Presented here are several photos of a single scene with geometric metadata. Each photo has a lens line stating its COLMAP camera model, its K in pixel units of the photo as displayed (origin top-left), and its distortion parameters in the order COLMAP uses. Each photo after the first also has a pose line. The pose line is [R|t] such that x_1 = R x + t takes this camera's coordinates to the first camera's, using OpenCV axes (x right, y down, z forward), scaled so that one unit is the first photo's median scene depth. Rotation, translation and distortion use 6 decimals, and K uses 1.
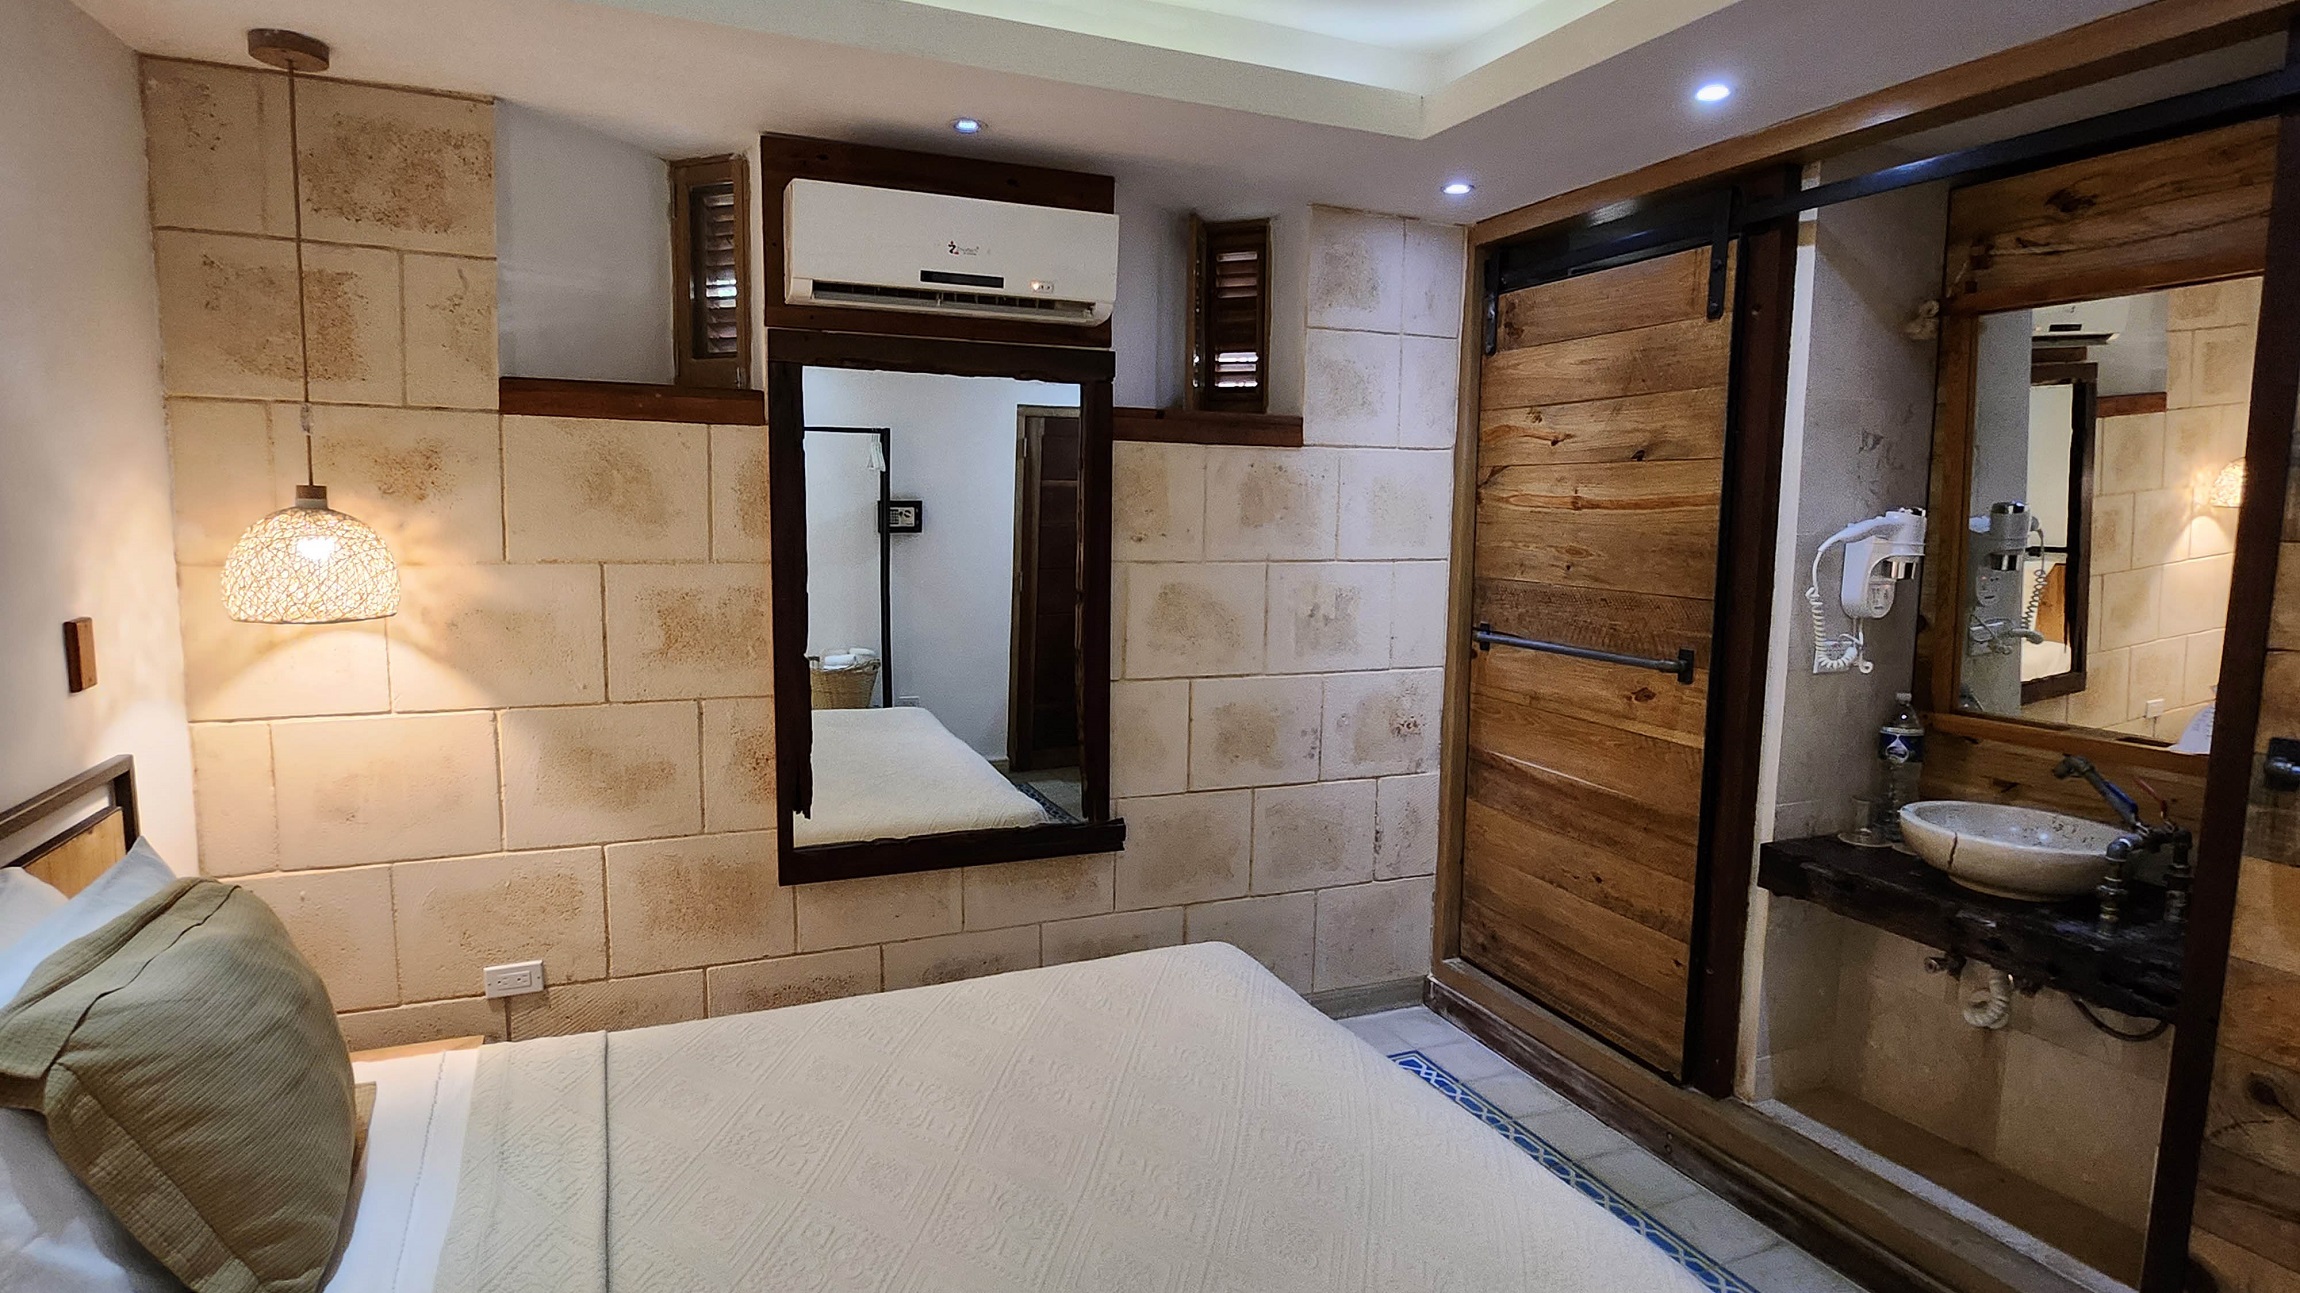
lens RADIAL K [[1183.8, 0, 1145.5], [0, 1183.8, 662.5], [0, 0, 1]] dist [-0.018564, -0.002004]
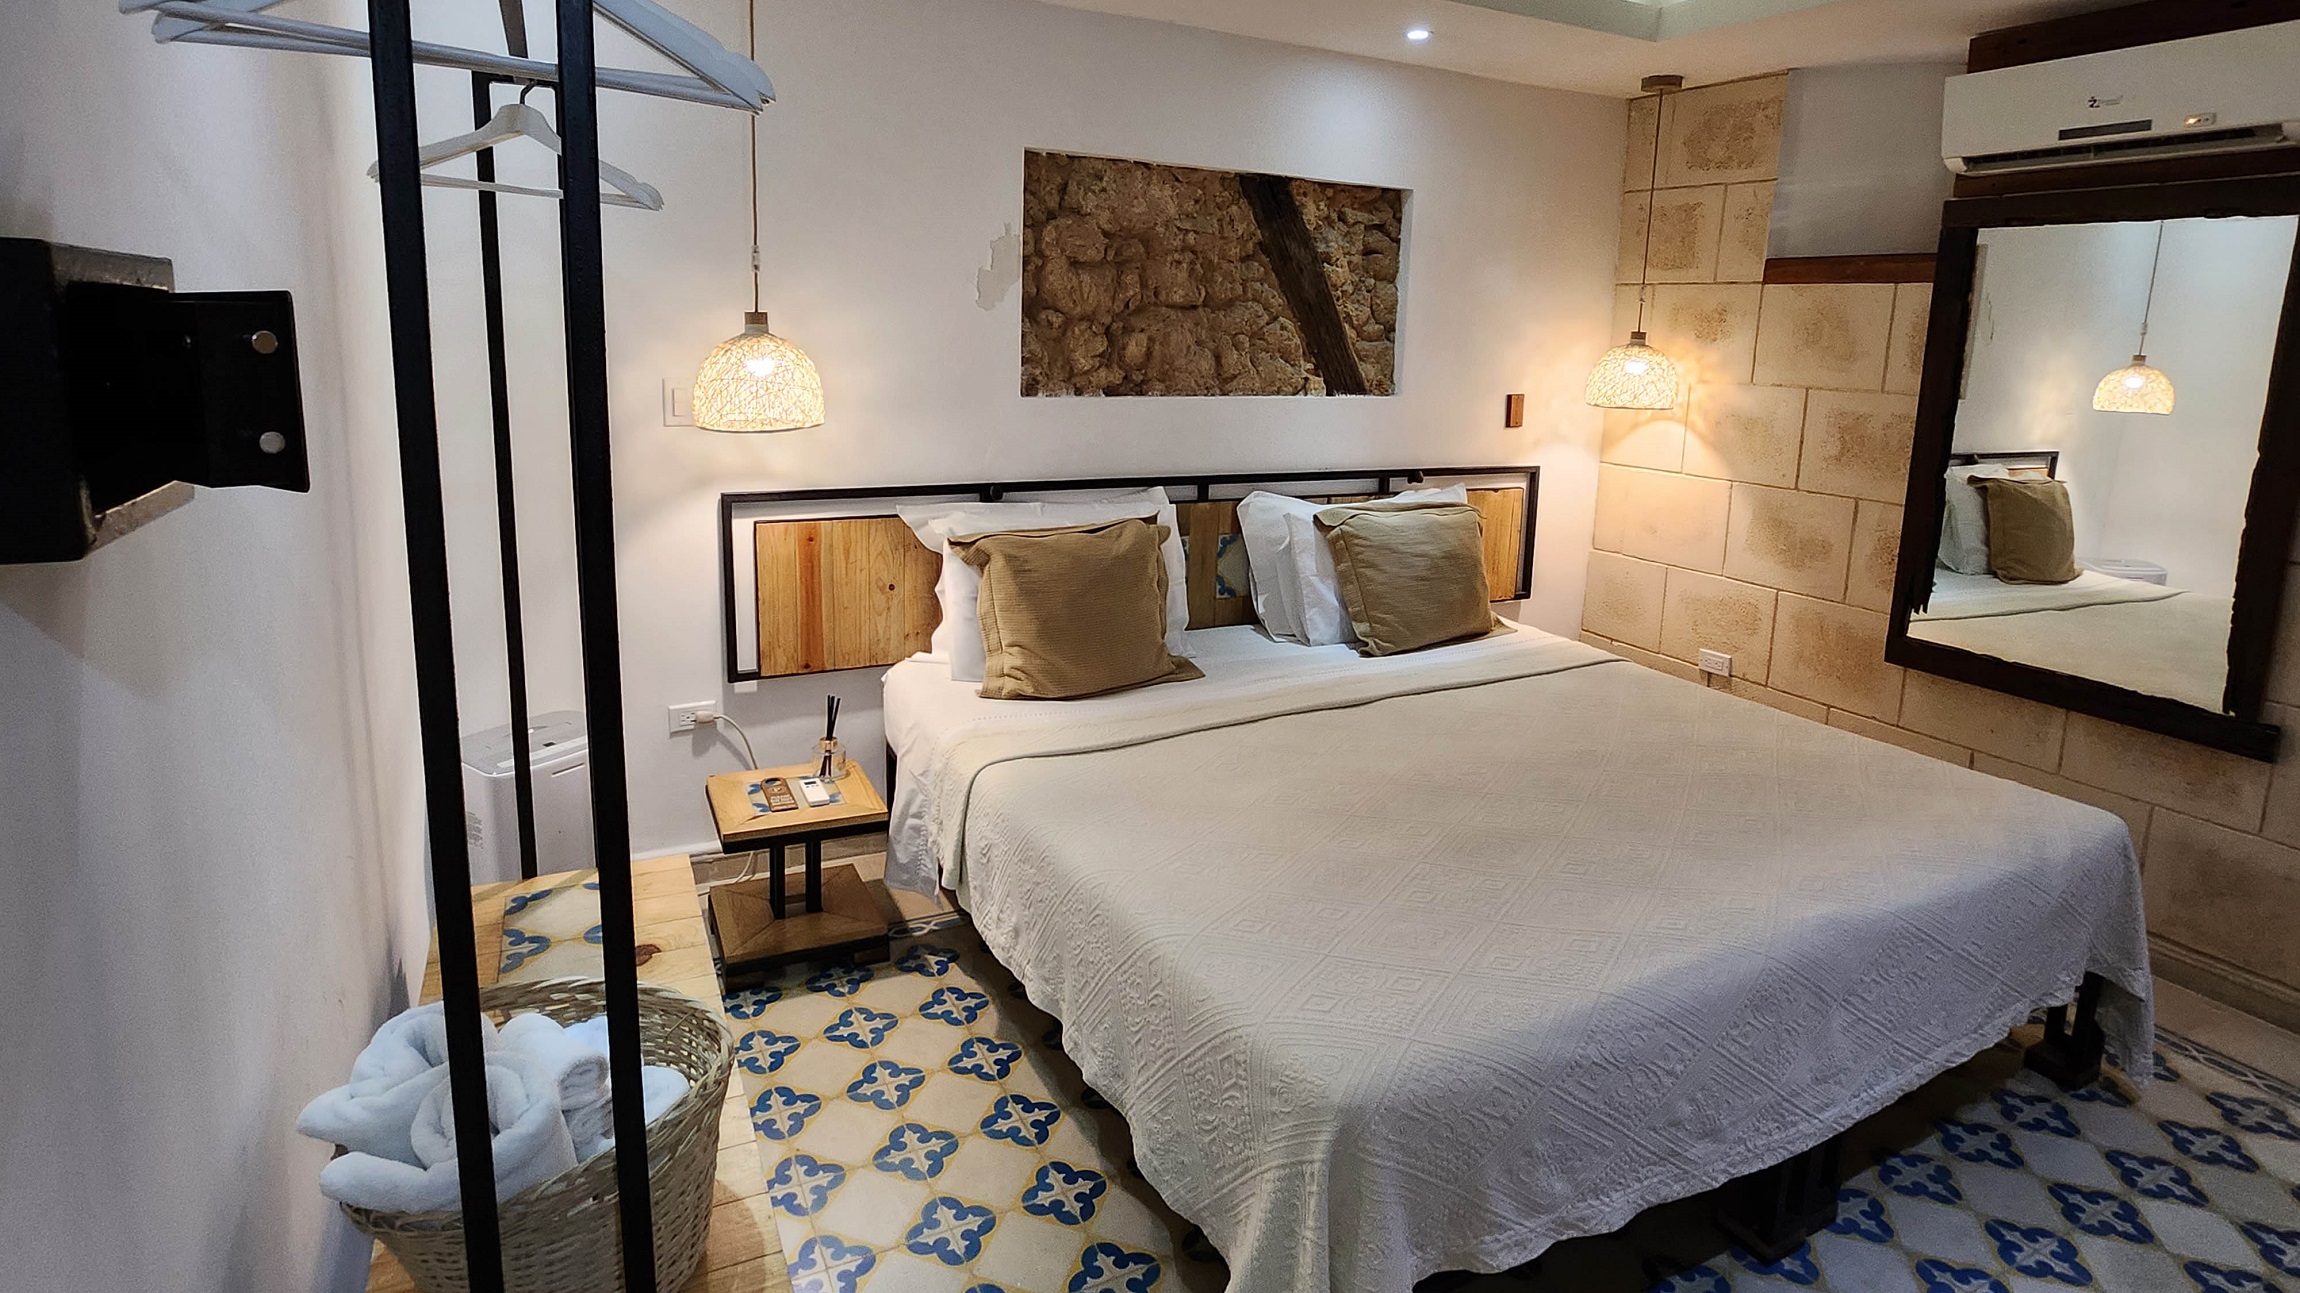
lens RADIAL K [[1183.8, 0, 1142.3], [0, 1183.8, 643.2], [0, 0, 1]] dist [-0.018564, -0.002004]
pose [[0.062017, 0.239728, -0.968857, 0.973613], [-0.154804, 0.961289, 0.227946, 0.011879], [0.985997, 0.135846, 0.096727, 0.126949]]
